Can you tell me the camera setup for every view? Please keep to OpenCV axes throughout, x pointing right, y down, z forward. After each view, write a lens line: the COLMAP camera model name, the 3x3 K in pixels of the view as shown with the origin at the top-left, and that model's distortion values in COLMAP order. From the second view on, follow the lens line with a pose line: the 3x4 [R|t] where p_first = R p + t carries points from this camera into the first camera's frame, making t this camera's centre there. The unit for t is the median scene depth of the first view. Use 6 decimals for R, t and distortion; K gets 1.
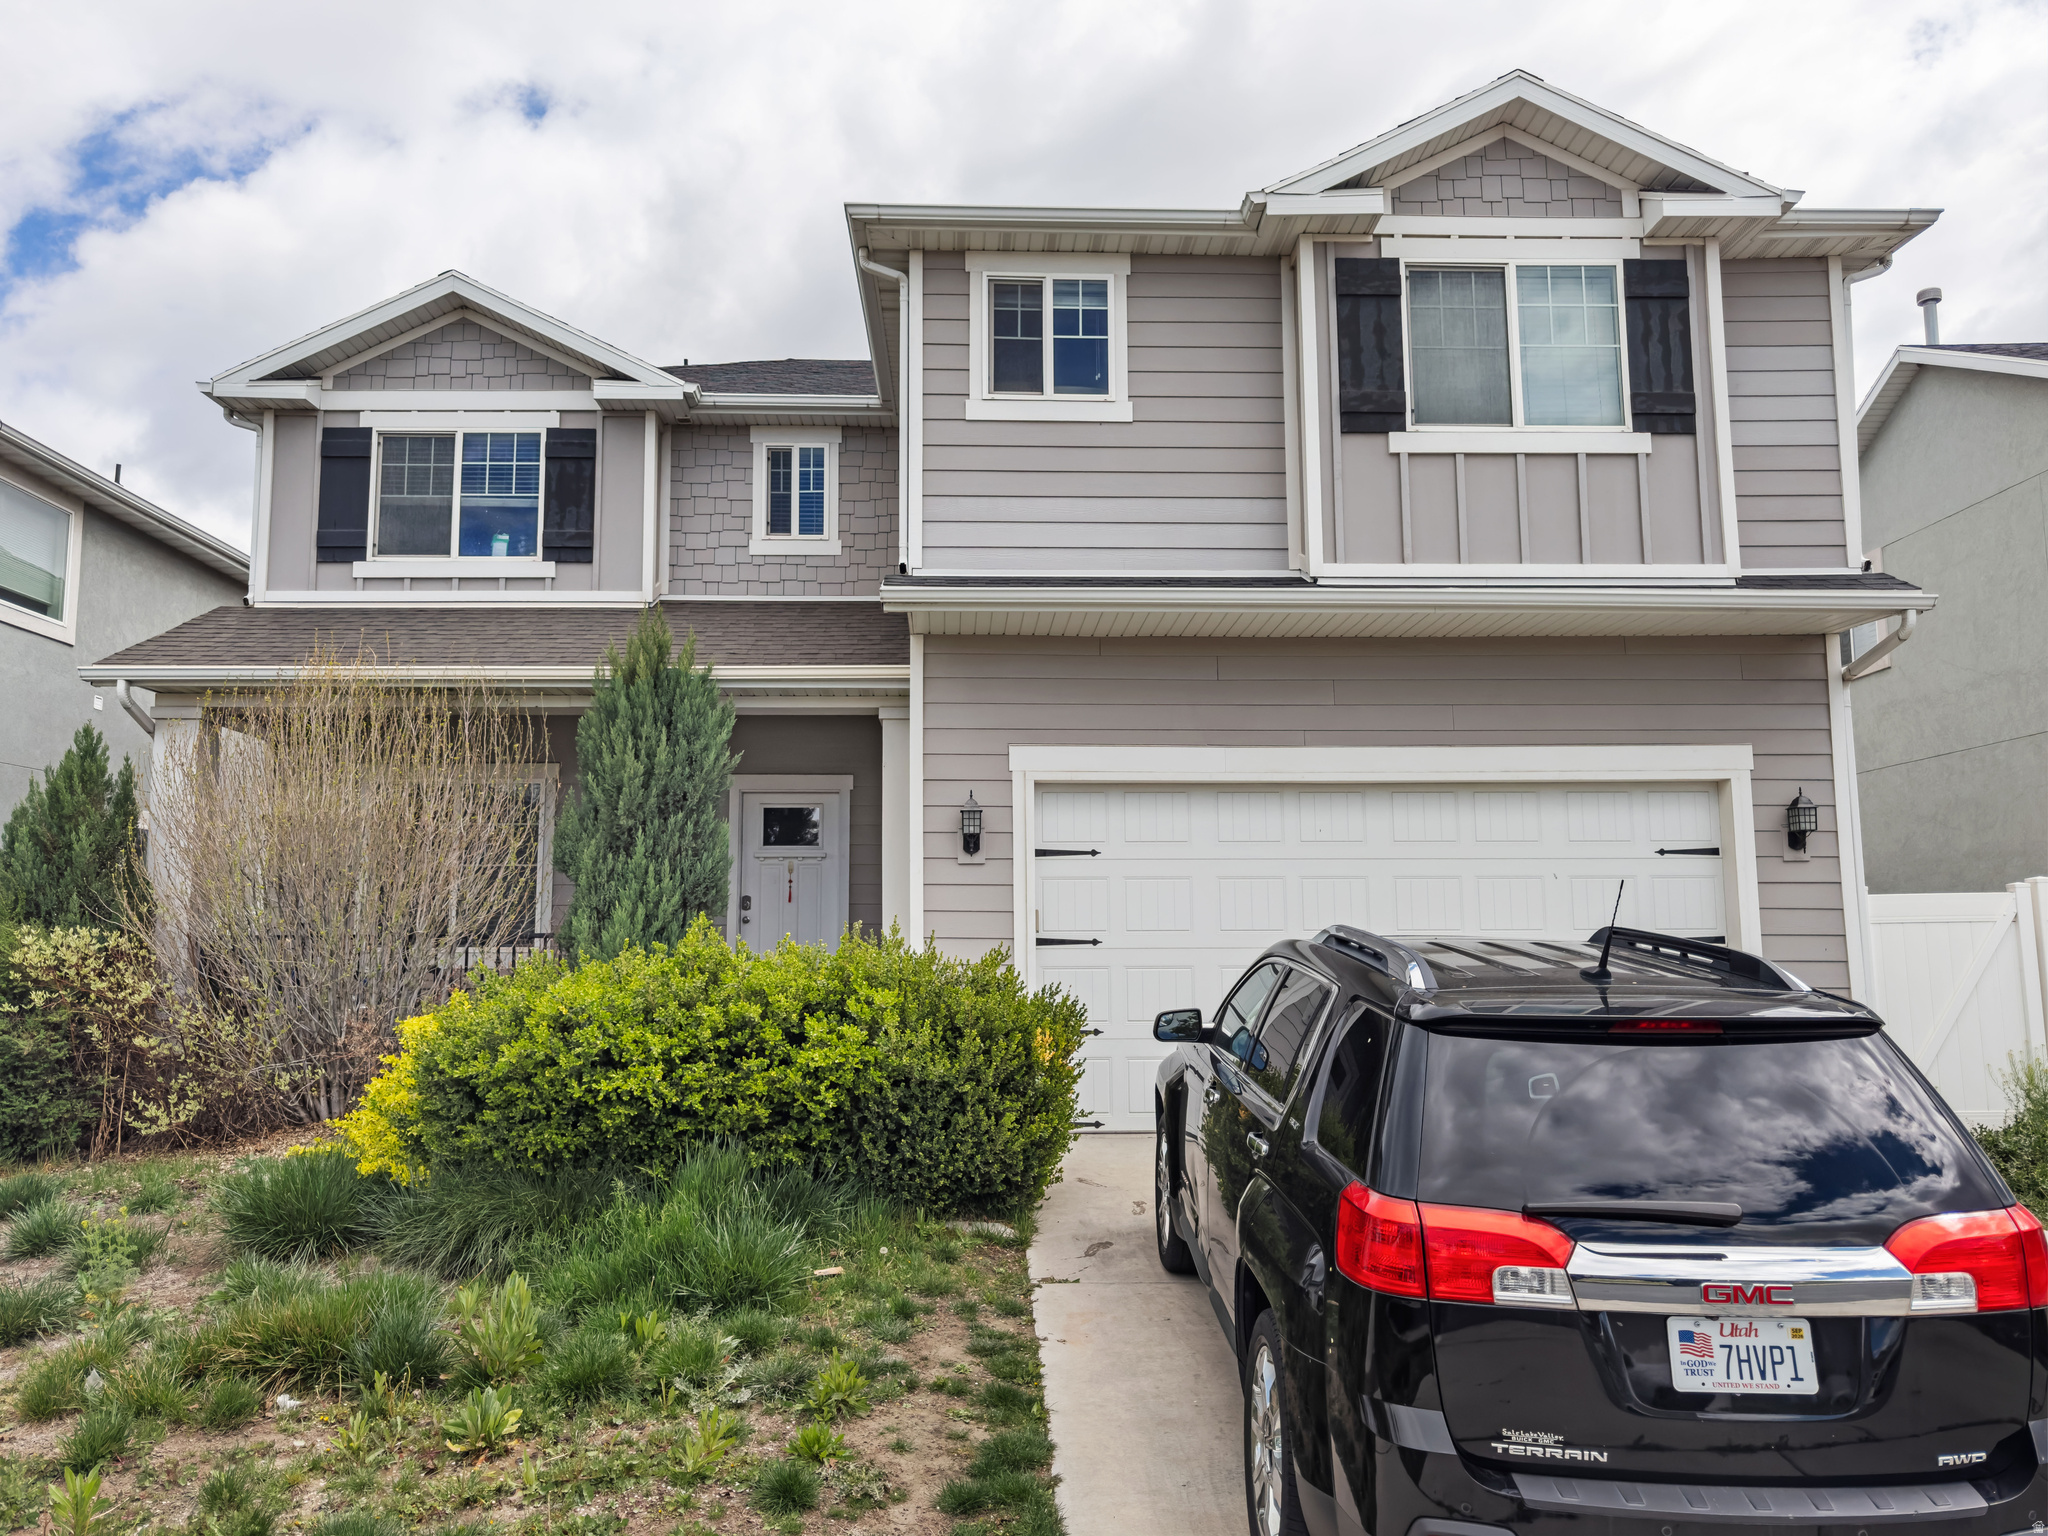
lens RADIAL K [[1521.4, 0, 1024.0], [0, 1521.4, 778.2], [0, 0, 1]] dist [0.009842, -0.005591]
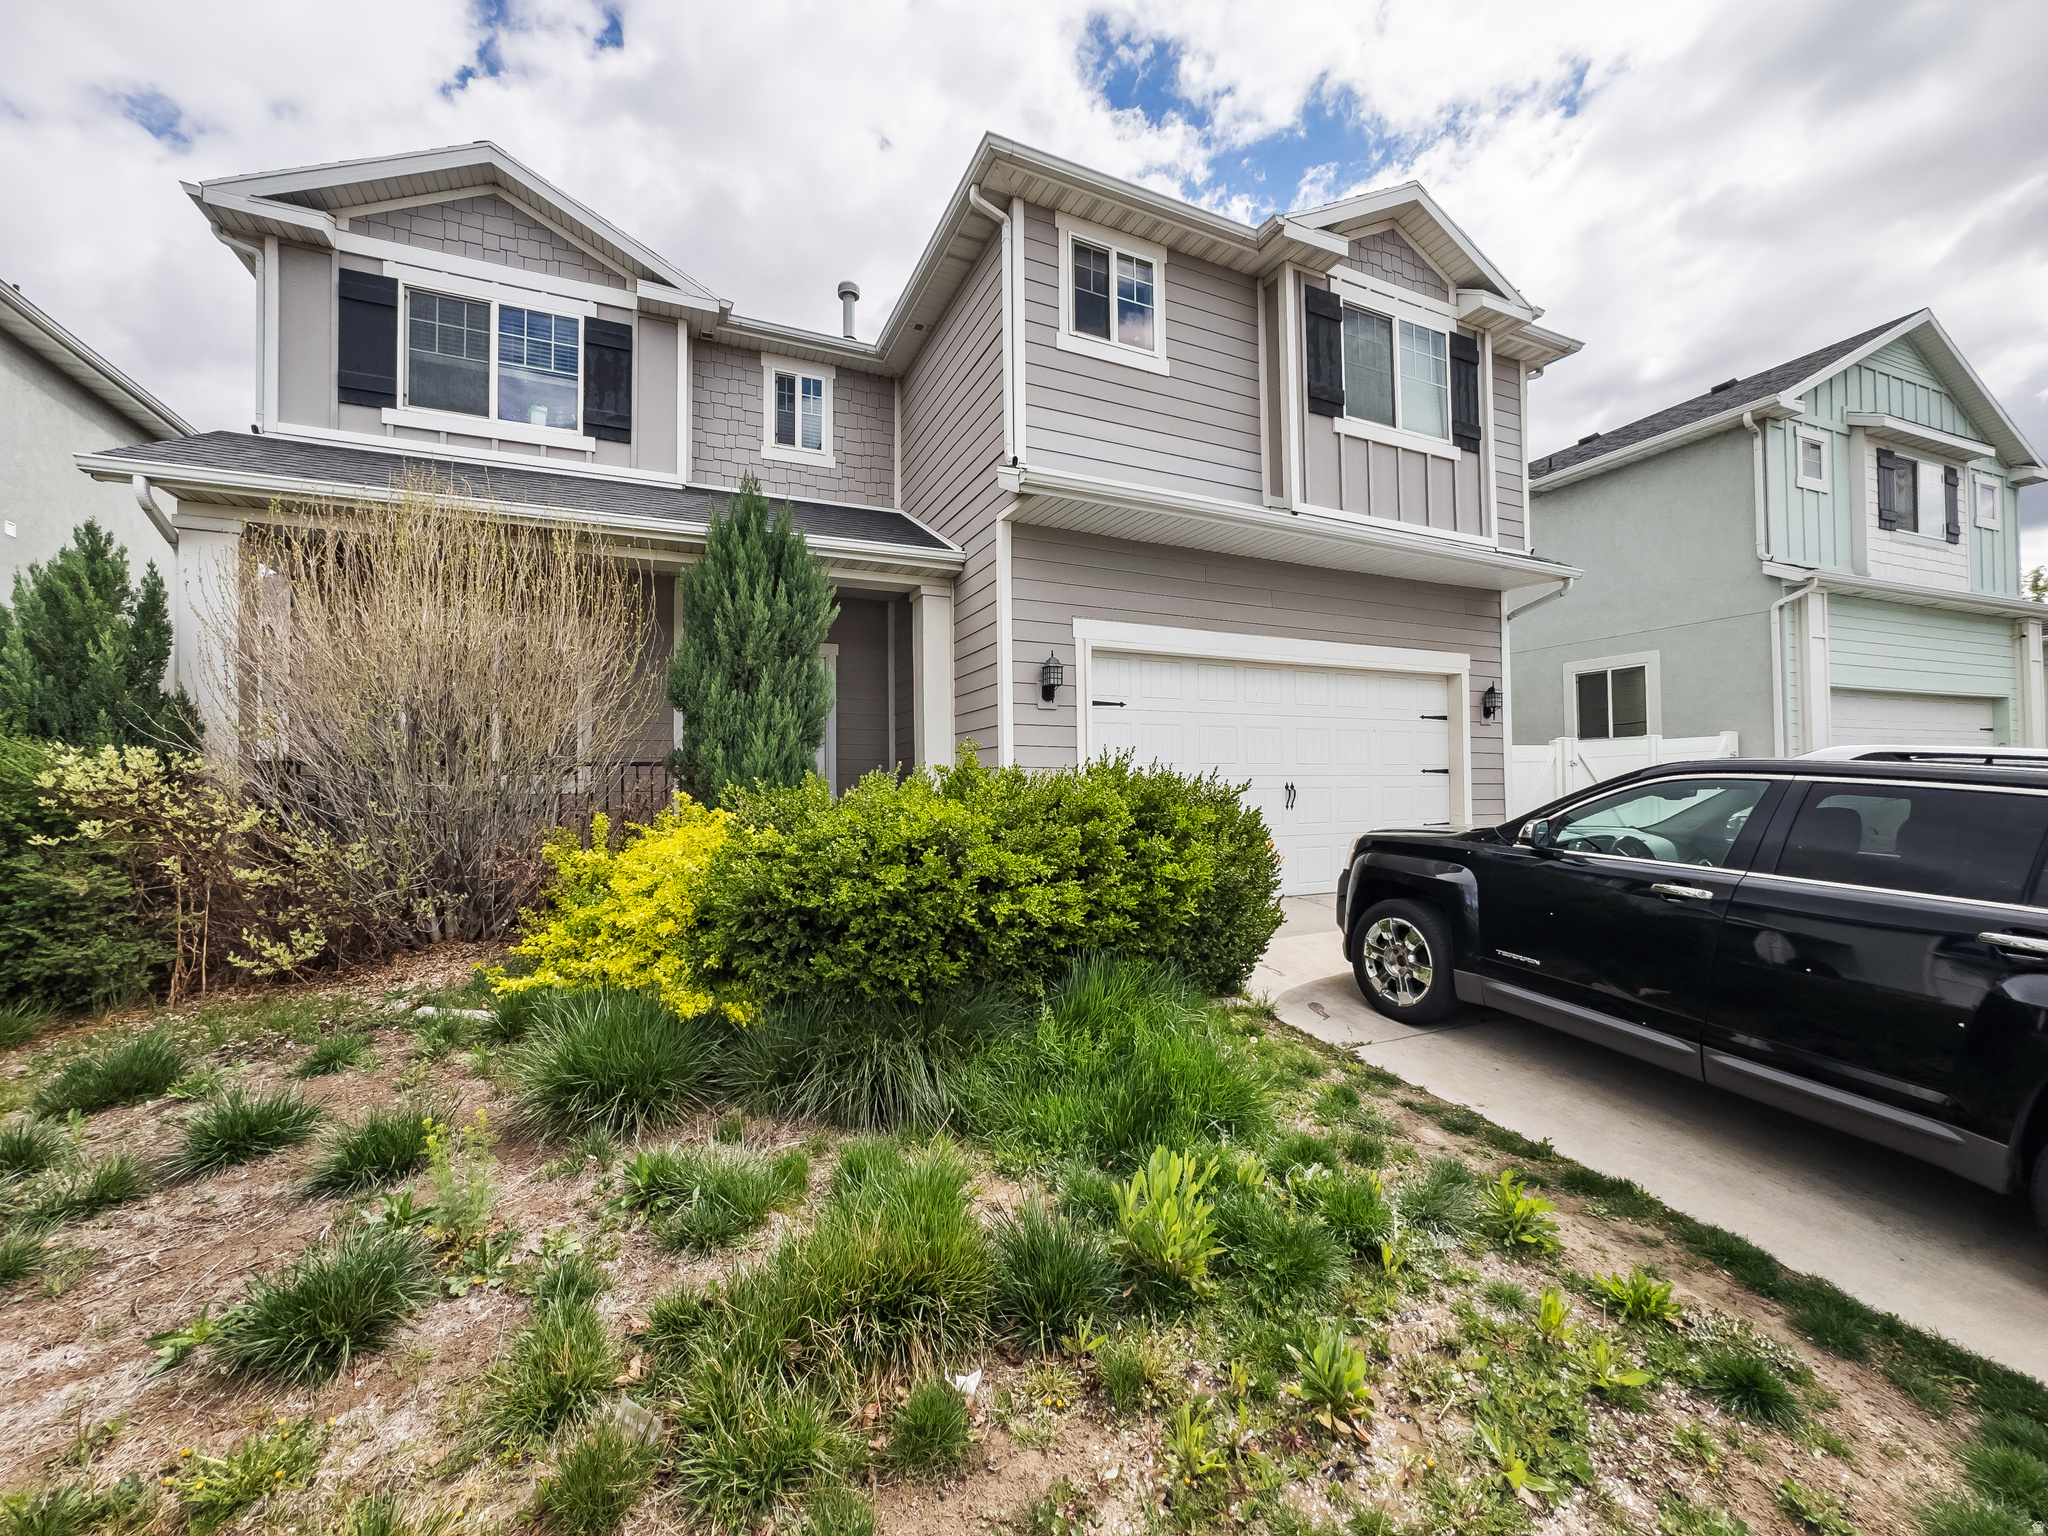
lens RADIAL K [[842.1, 0, 1036.4], [0, 842.1, 773.1], [0, 0, 1]] dist [-0.024828, 0.009209]
pose [[0.916608, 0.003505, 0.399771, -0.318947], [-0.044133, 0.994737, 0.092470, 0.044177], [-0.397343, -0.102402, 0.911939, 0.345219]]
